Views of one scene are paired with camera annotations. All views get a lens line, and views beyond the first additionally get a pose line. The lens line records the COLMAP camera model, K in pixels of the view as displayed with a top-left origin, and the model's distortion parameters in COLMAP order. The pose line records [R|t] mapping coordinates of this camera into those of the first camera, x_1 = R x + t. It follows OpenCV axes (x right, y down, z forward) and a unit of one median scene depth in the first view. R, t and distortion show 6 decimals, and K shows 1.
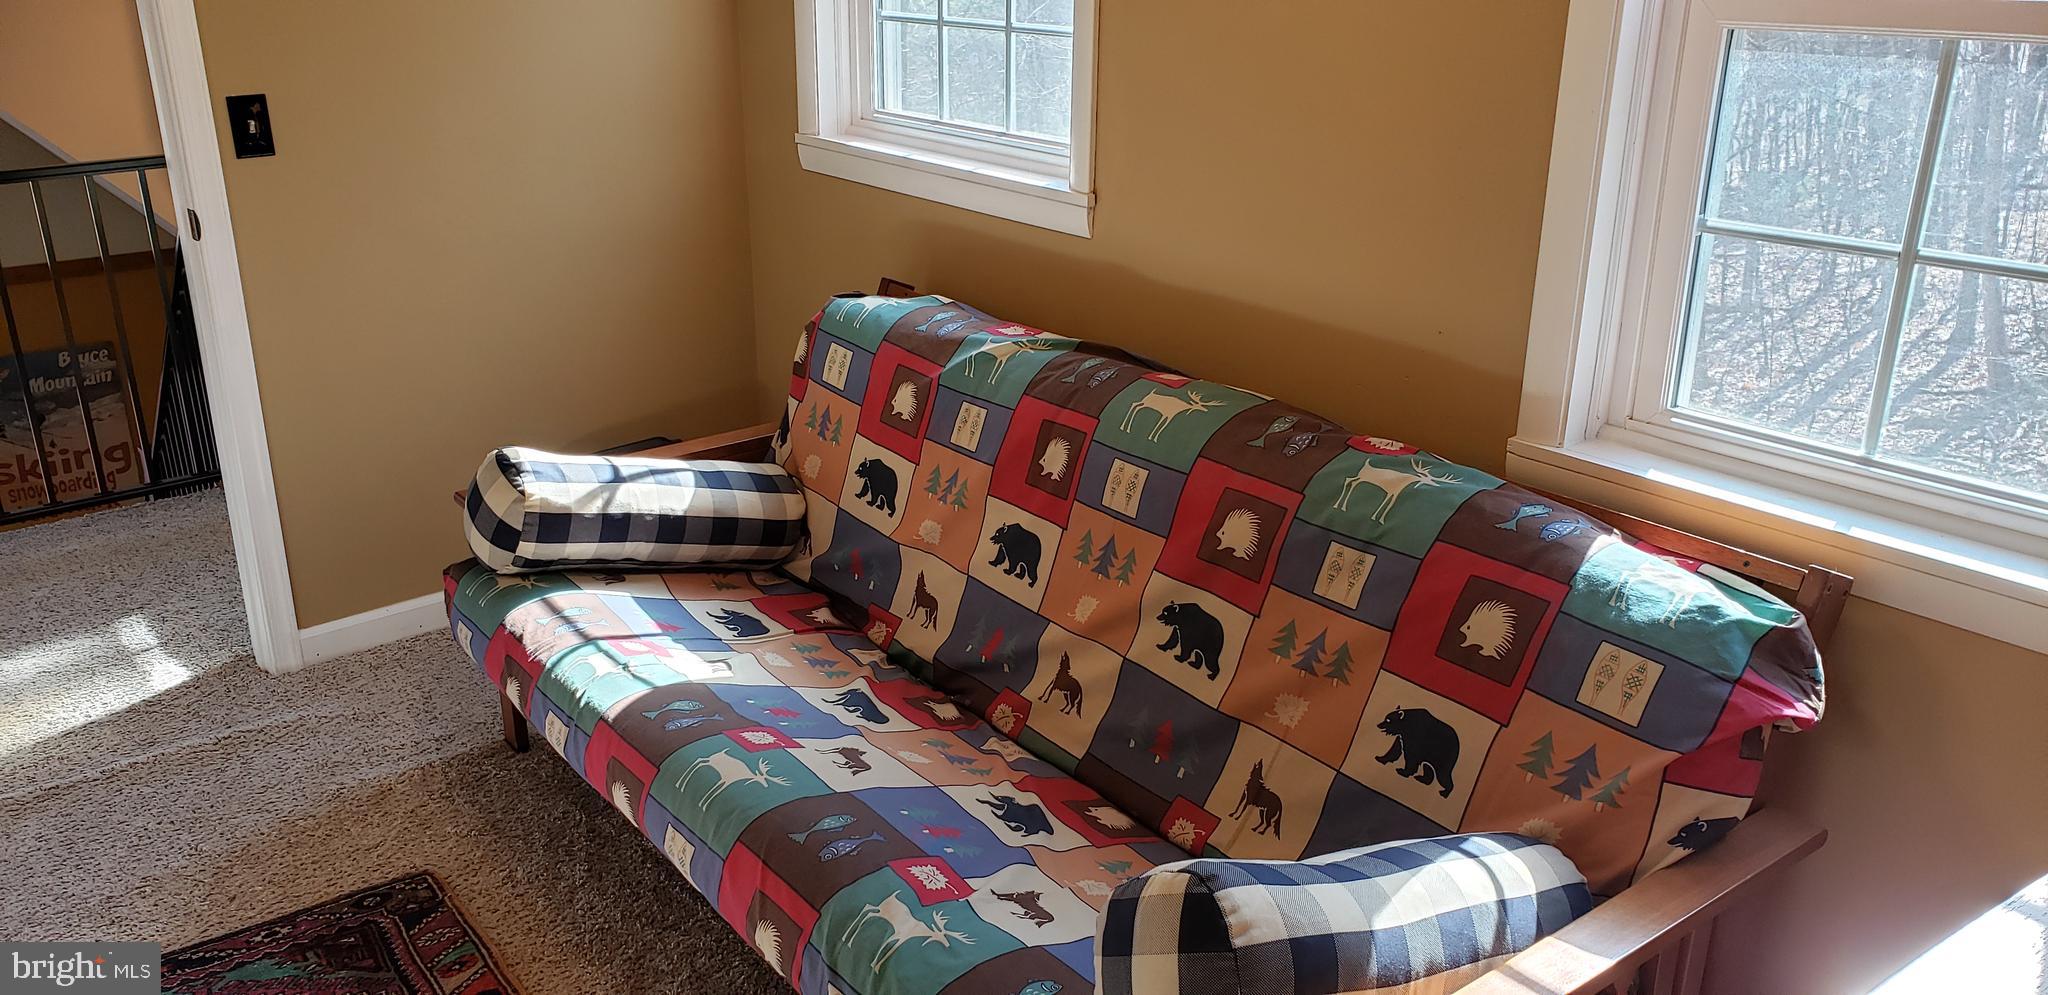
lens RADIAL K [[1542.2, 0, 1024.0], [0, 1542.2, 497.5], [0, 0, 1]] dist [0.001768, -0.004271]
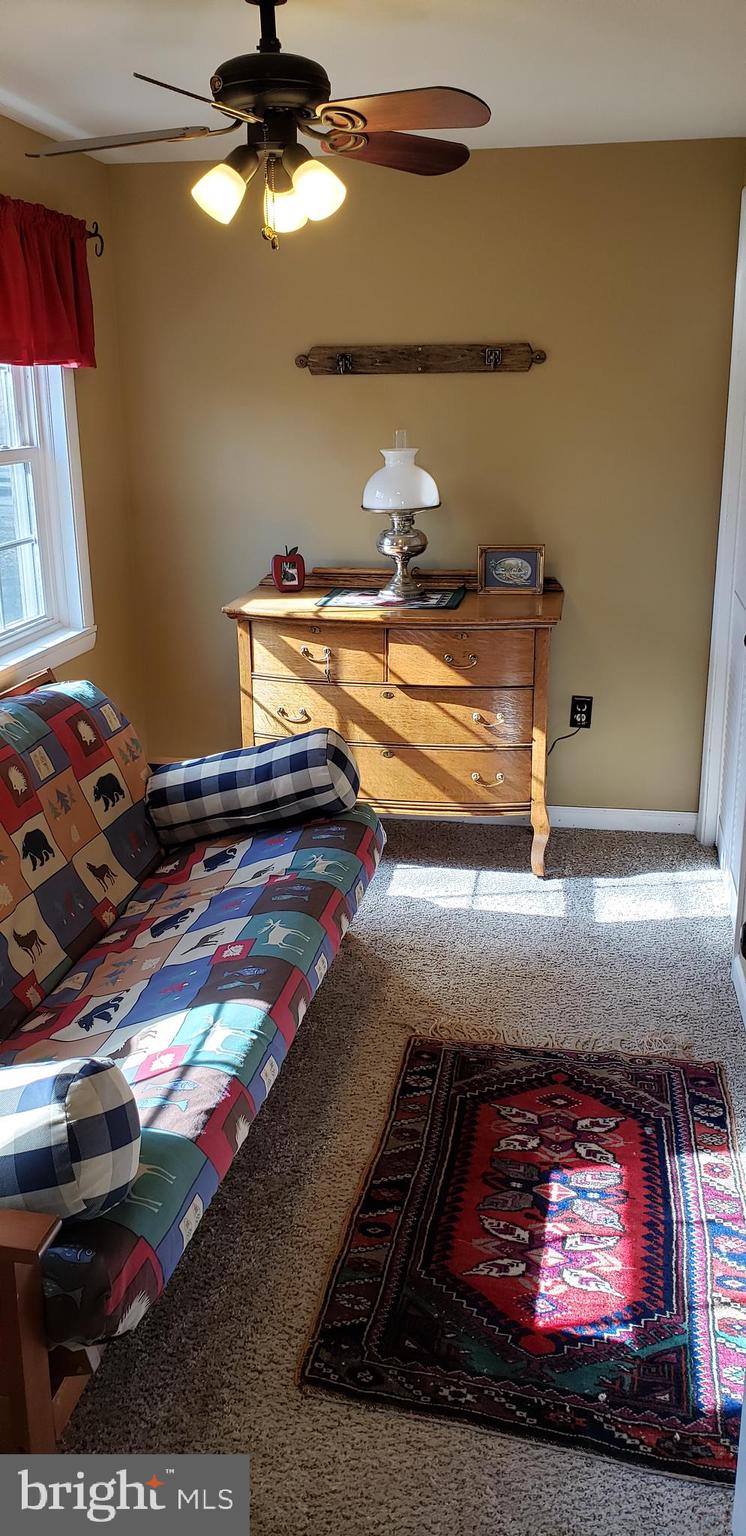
lens RADIAL K [[1156.6, 0, 378.7], [0, 1156.6, 785.3], [0, 0, 1]] dist [0.001768, -0.004271]
pose [[-0.666034, -0.226184, 0.710802, -0.910408], [0.254934, 0.826513, 0.501882, -0.446753], [-0.701004, 0.515478, -0.492824, 1.213587]]
